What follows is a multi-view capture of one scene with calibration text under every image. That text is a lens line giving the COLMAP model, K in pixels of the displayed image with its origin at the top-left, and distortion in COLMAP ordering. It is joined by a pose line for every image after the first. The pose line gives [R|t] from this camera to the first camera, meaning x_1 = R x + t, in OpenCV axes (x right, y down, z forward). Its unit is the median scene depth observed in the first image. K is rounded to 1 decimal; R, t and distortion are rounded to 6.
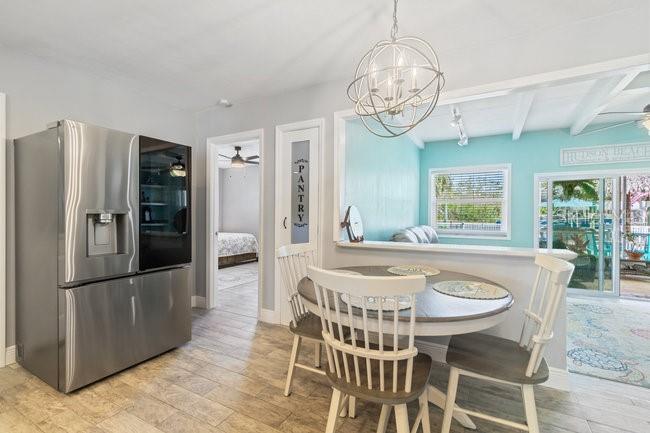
lens RADIAL K [[296.4, 0, 327.6], [0, 296.4, 216.3], [0, 0, 1]] dist [-0.001600, 0.001304]
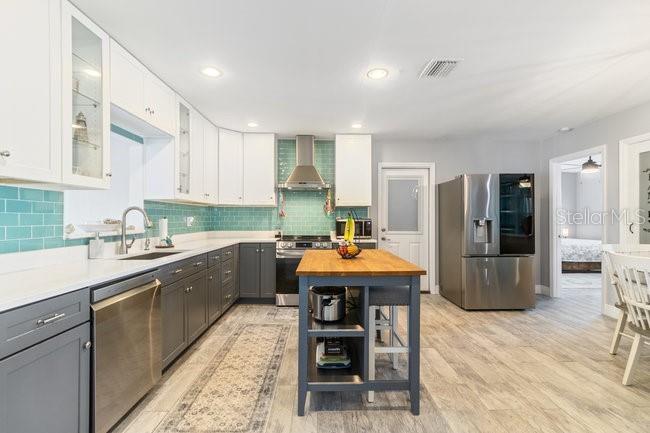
lens RADIAL K [[296.4, 0, 322.4], [0, 296.4, 216.9], [0, 0, 1]] dist [-0.001600, 0.001304]
pose [[0.482469, -0.012367, -0.875826, 0.285348], [-0.003139, 0.999869, -0.015848, 0.001456], [0.875907, 0.010395, 0.482367, -0.562361]]
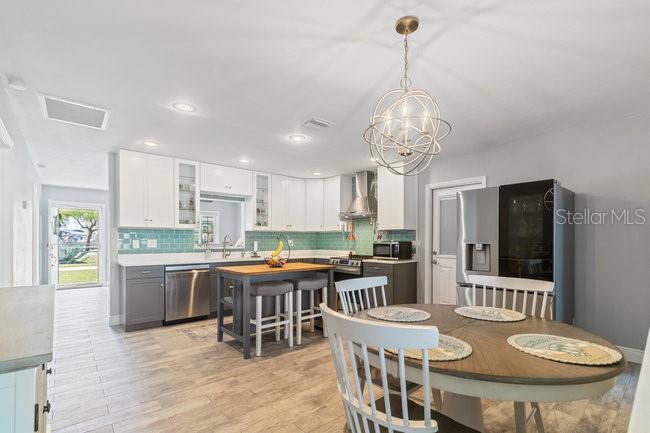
lens RADIAL K [[296.4, 0, 324.5], [0, 296.4, 239.5], [0, 0, 1]] dist [-0.001600, 0.001304]
pose [[-0.349602, -0.011764, -0.936824, 0.728878], [-0.012111, 0.999894, -0.008037, -0.007068], [0.936820, 0.008536, -0.349708, 0.587818]]
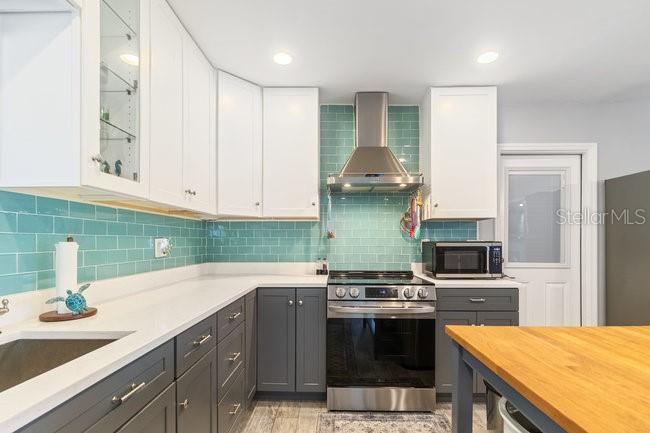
lens RADIAL K [[296.4, 0, 323.7], [0, 296.4, 240.9], [0, 0, 1]] dist [-0.001600, 0.001304]
pose [[0.452453, -0.011280, -0.891717, -0.429489], [-0.002005, 0.999905, -0.013665, -0.002996], [0.891786, 0.007971, 0.452387, -0.408224]]
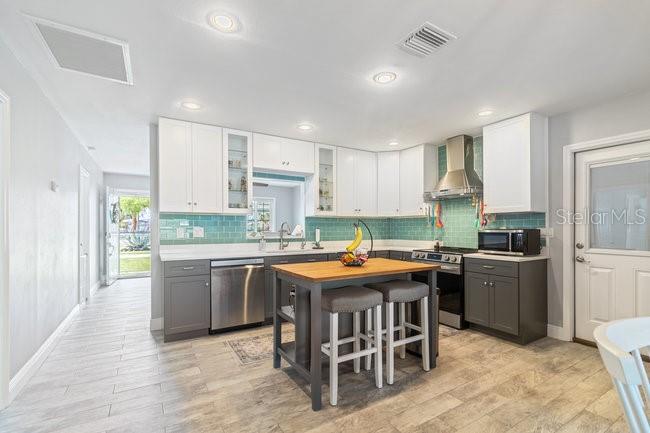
lens RADIAL K [[296.4, 0, 325.5], [0, 296.4, 226.4], [0, 0, 1]] dist [-0.001600, 0.001304]
pose [[-0.505046, -0.013834, -0.862982, 0.412805], [-0.009906, 0.999899, -0.010231, -0.005534], [0.863036, 0.003381, -0.505132, 0.319913]]
